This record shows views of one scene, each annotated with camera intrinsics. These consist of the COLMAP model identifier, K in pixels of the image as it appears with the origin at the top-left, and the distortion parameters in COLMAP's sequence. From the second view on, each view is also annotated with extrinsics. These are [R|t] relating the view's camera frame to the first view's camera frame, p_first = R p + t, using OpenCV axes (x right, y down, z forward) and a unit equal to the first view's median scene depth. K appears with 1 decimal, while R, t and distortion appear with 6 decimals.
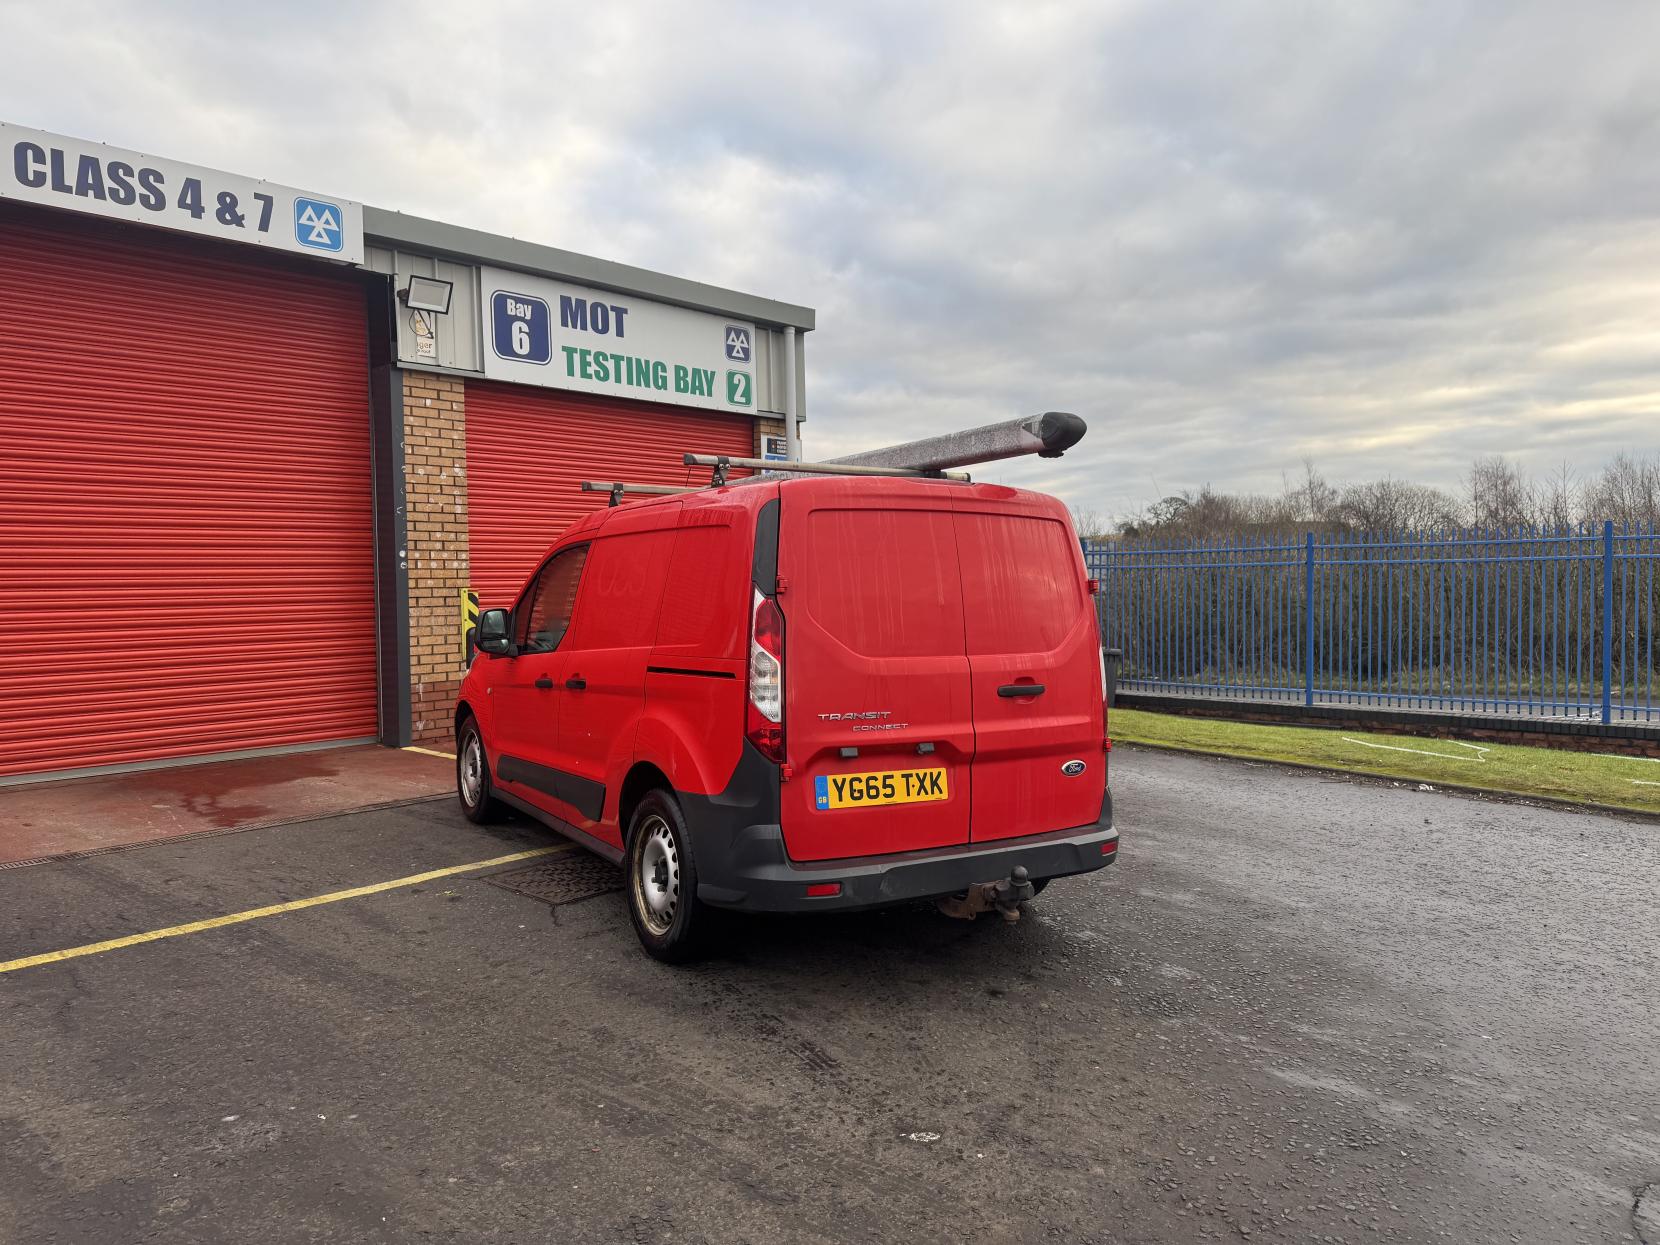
lens RADIAL K [[1165.0, 0, 822.6], [0, 1165.0, 619.3], [0, 0, 1]] dist [0.044369, -0.050055]
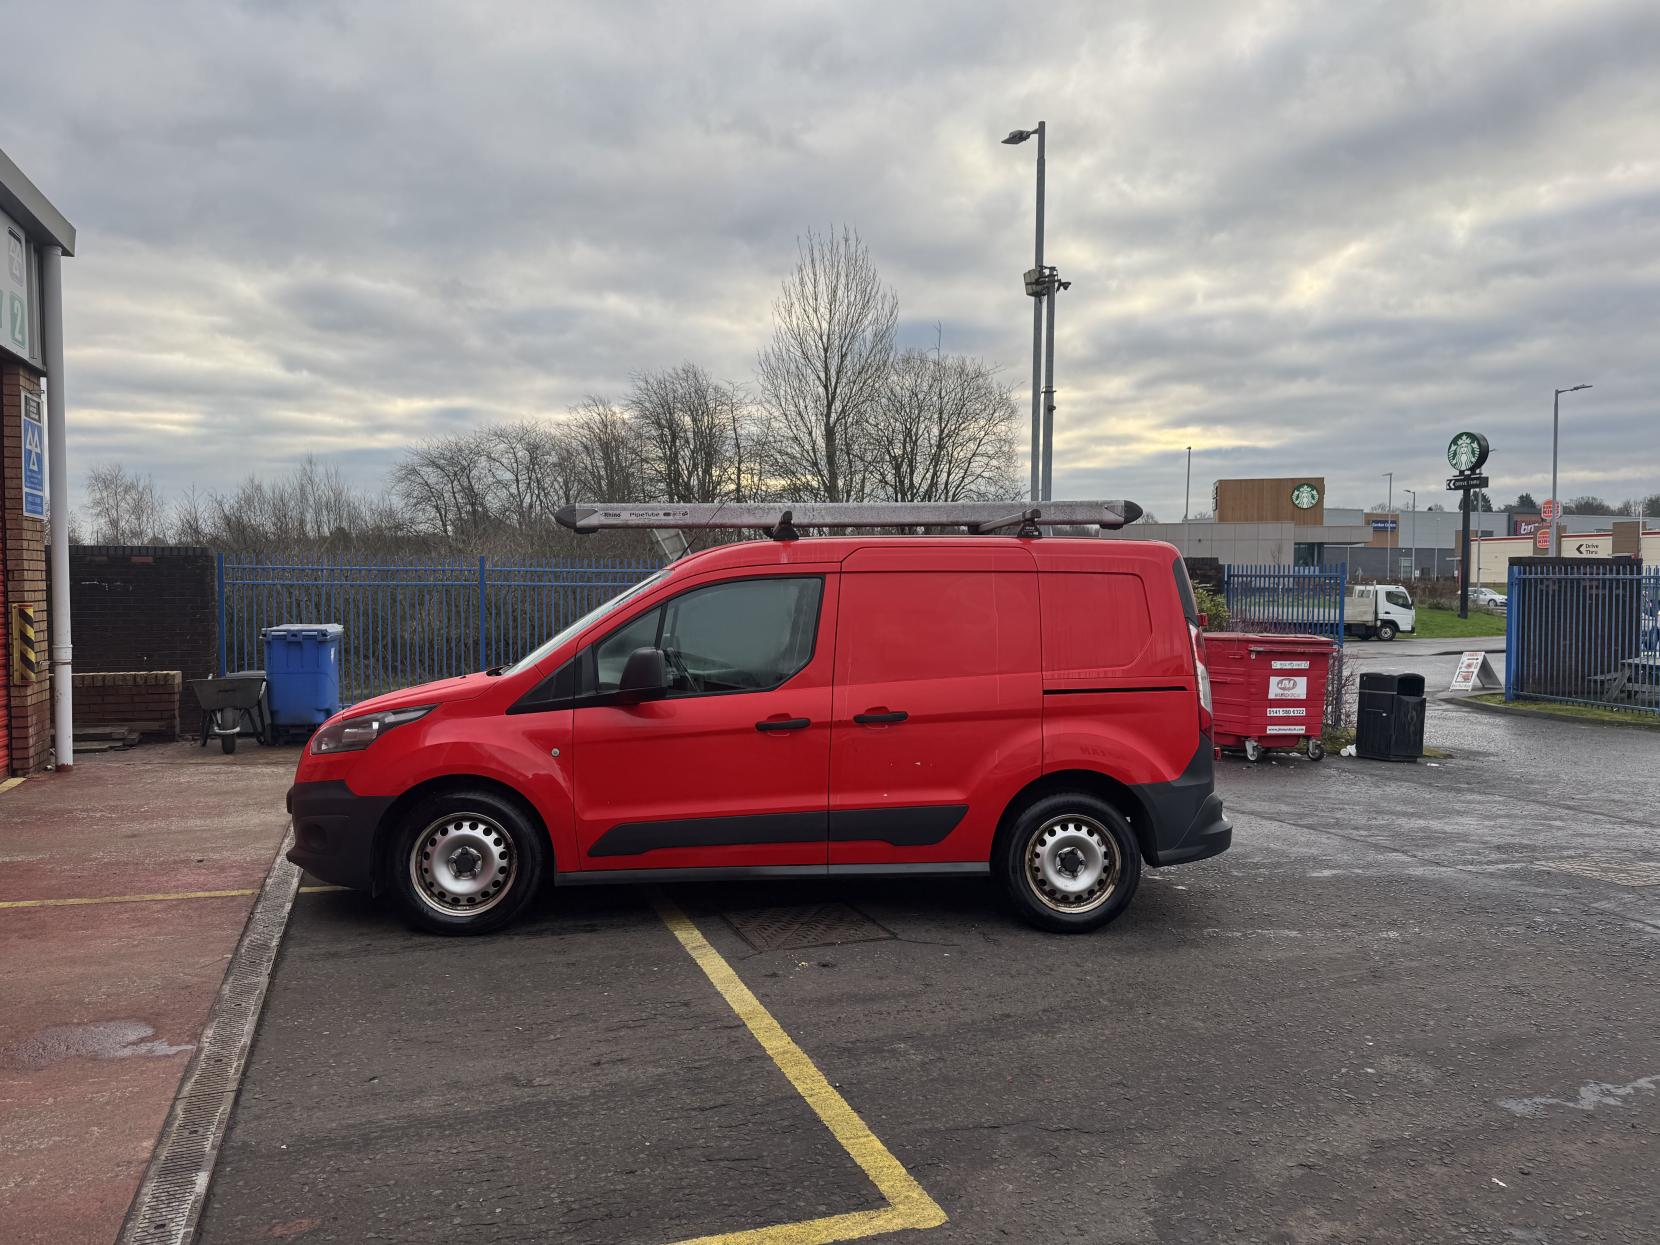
lens RADIAL K [[1161.7, 0, 844.0], [0, 1161.7, 630.4], [0, 0, 1]] dist [0.048516, -0.052955]
pose [[0.416941, -0.016561, 0.908783, -0.629482], [0.014438, 0.999829, 0.011596, -0.017202], [-0.908819, 0.008286, 0.417108, 0.340853]]
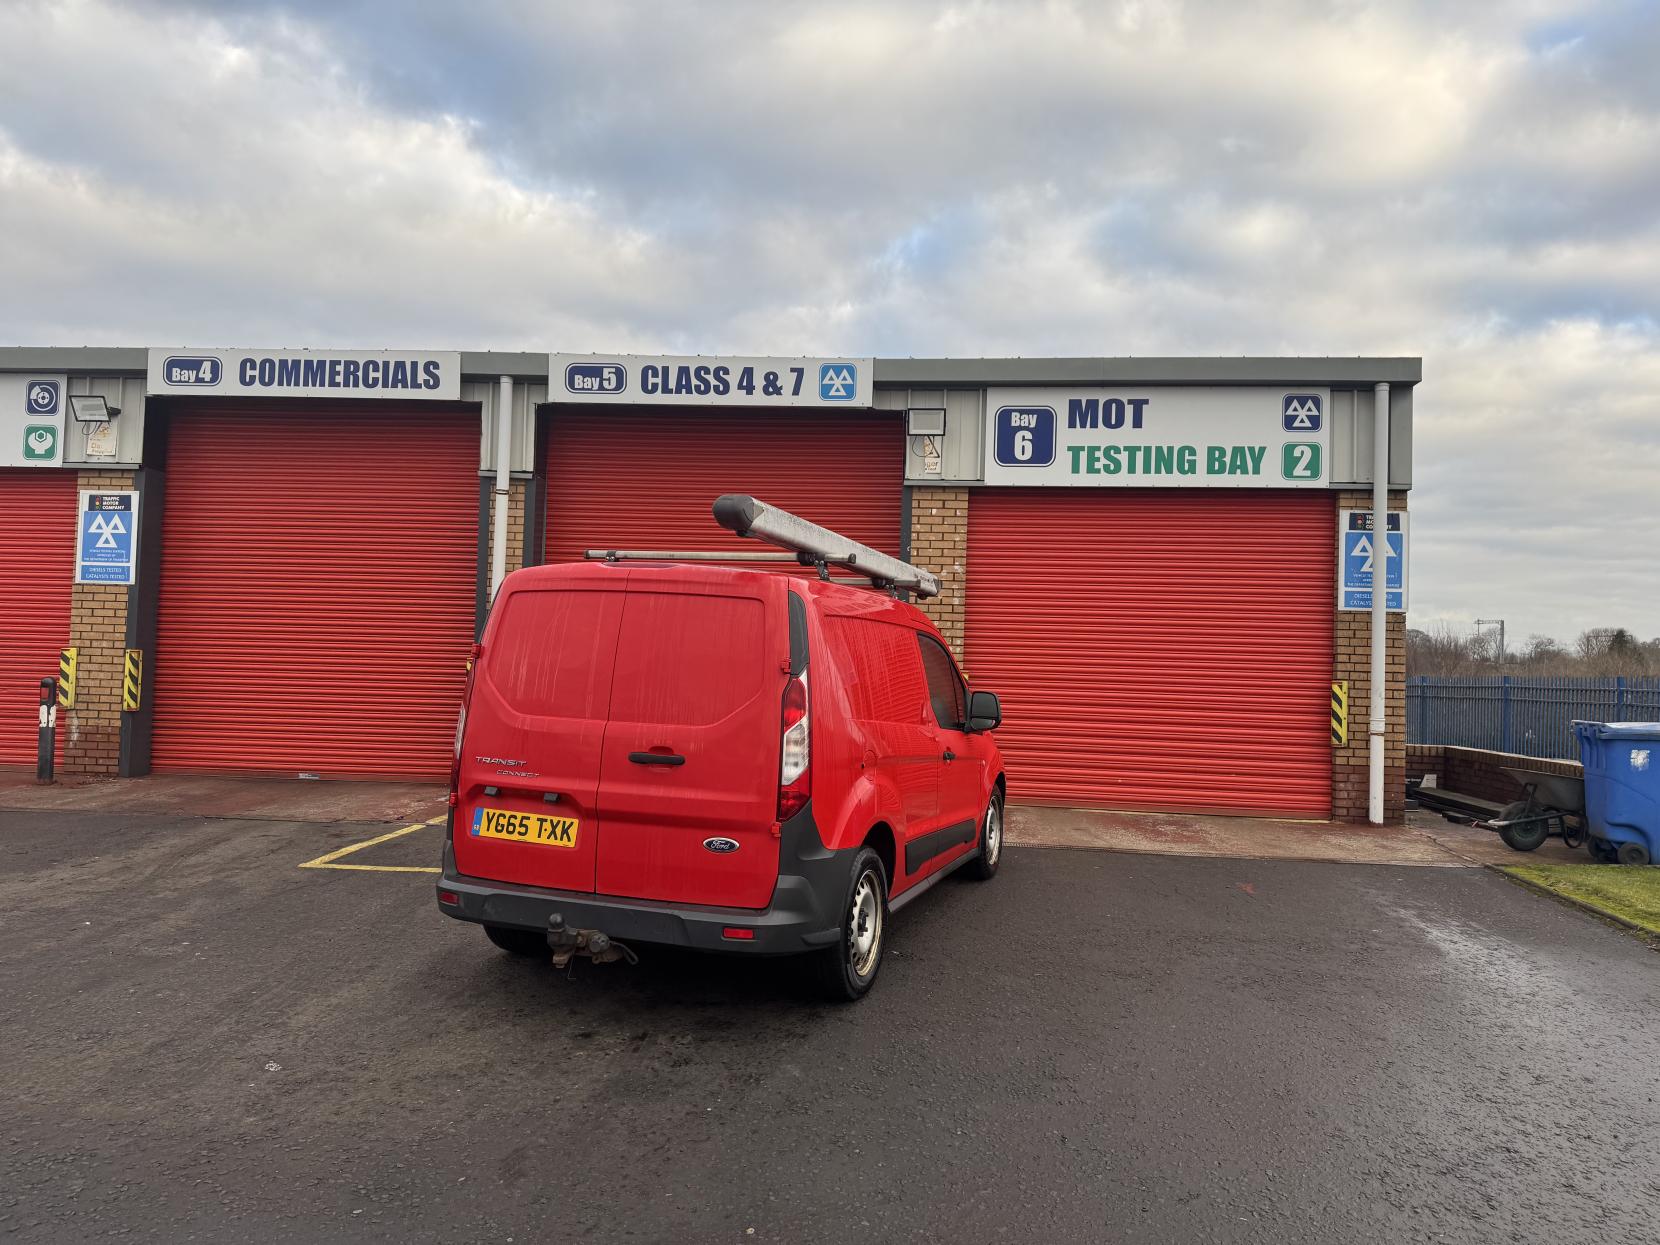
lens RADIAL K [[1115.4, 0, 836.7], [0, 1115.4, 651.0], [0, 0, 1]] dist [0.160471, -0.192508]
pose [[0.637976, 0.017935, -0.769847, 0.500462], [-0.059371, 0.997899, -0.025953, -0.009638], [0.767764, 0.062264, 0.637700, 0.222903]]
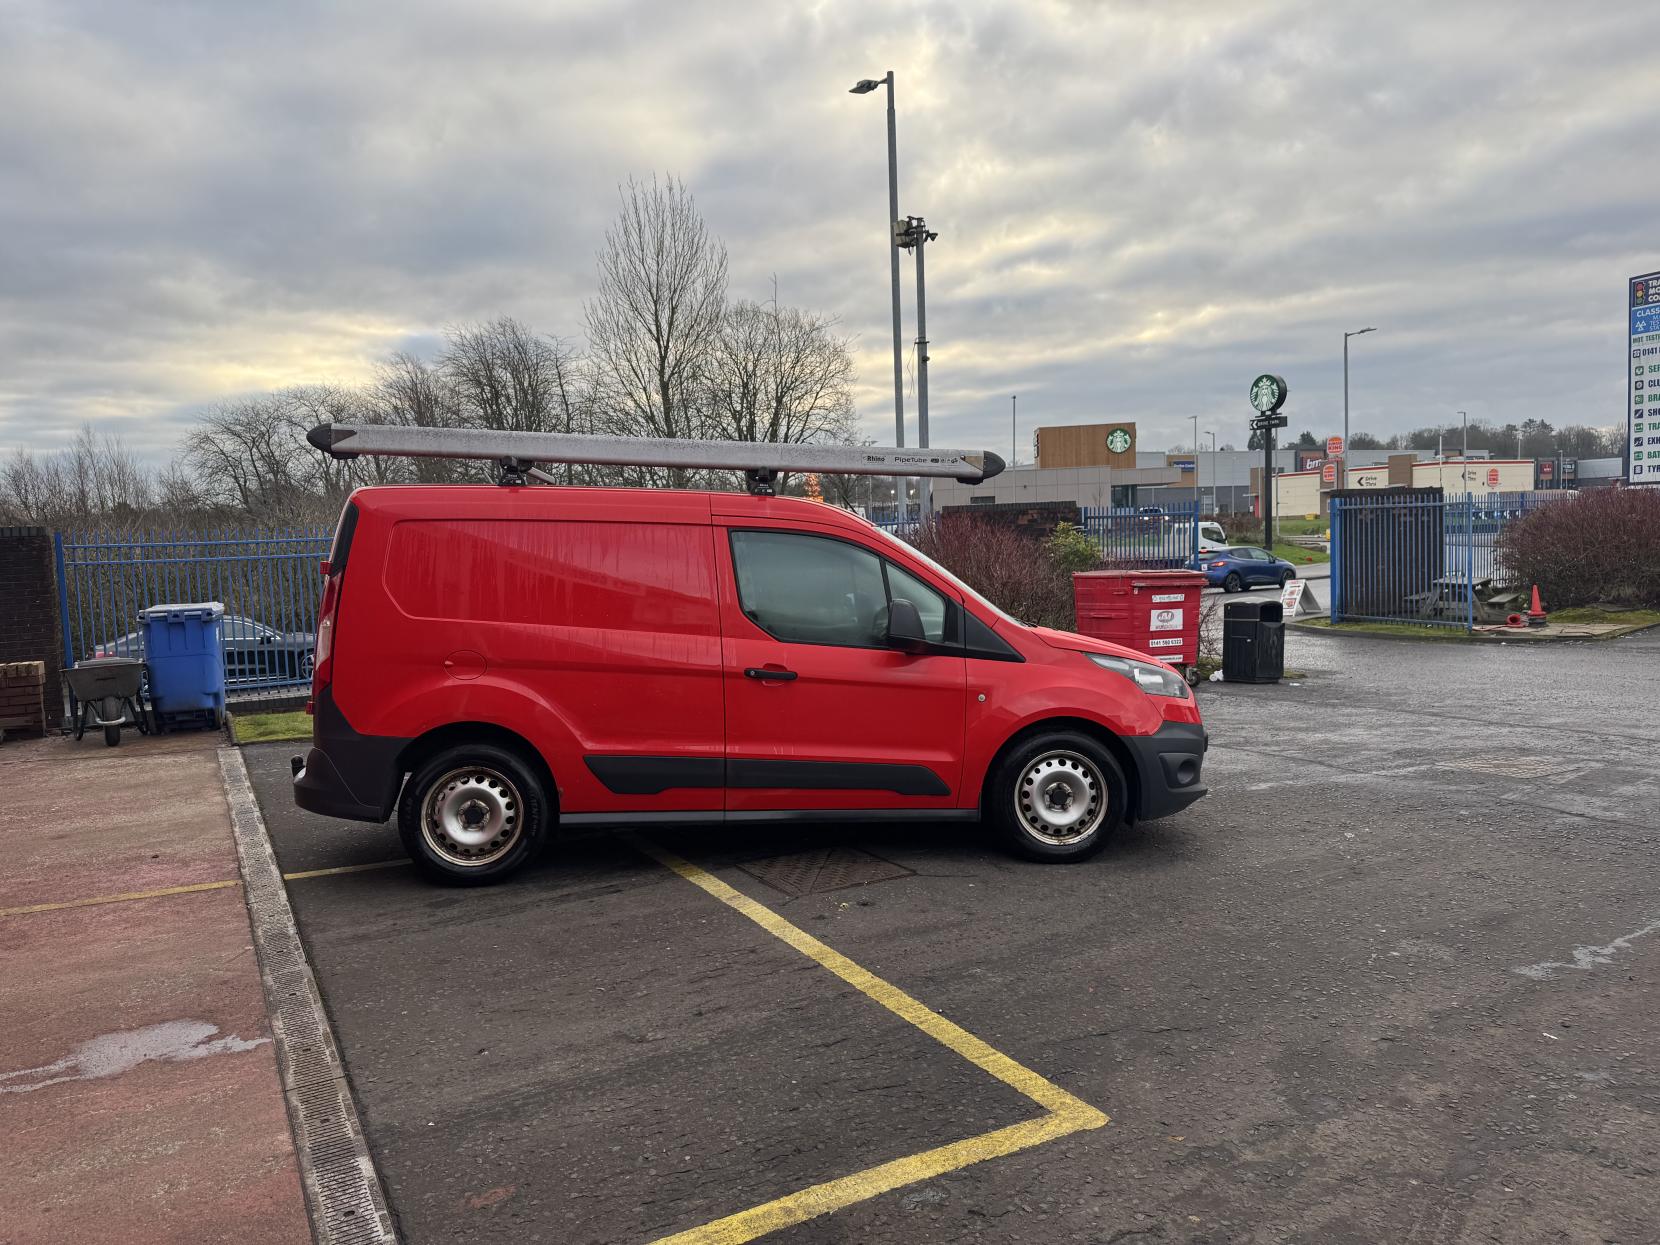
lens RADIAL K [[1157.5, 0, 838.6], [0, 1157.5, 621.3], [0, 0, 1]] dist [0.074206, -0.094306]
pose [[0.282268, -0.062352, 0.957307, -0.667273], [0.058690, 0.997139, 0.047642, -0.017430], [-0.957539, 0.042736, 0.285120, 0.418342]]
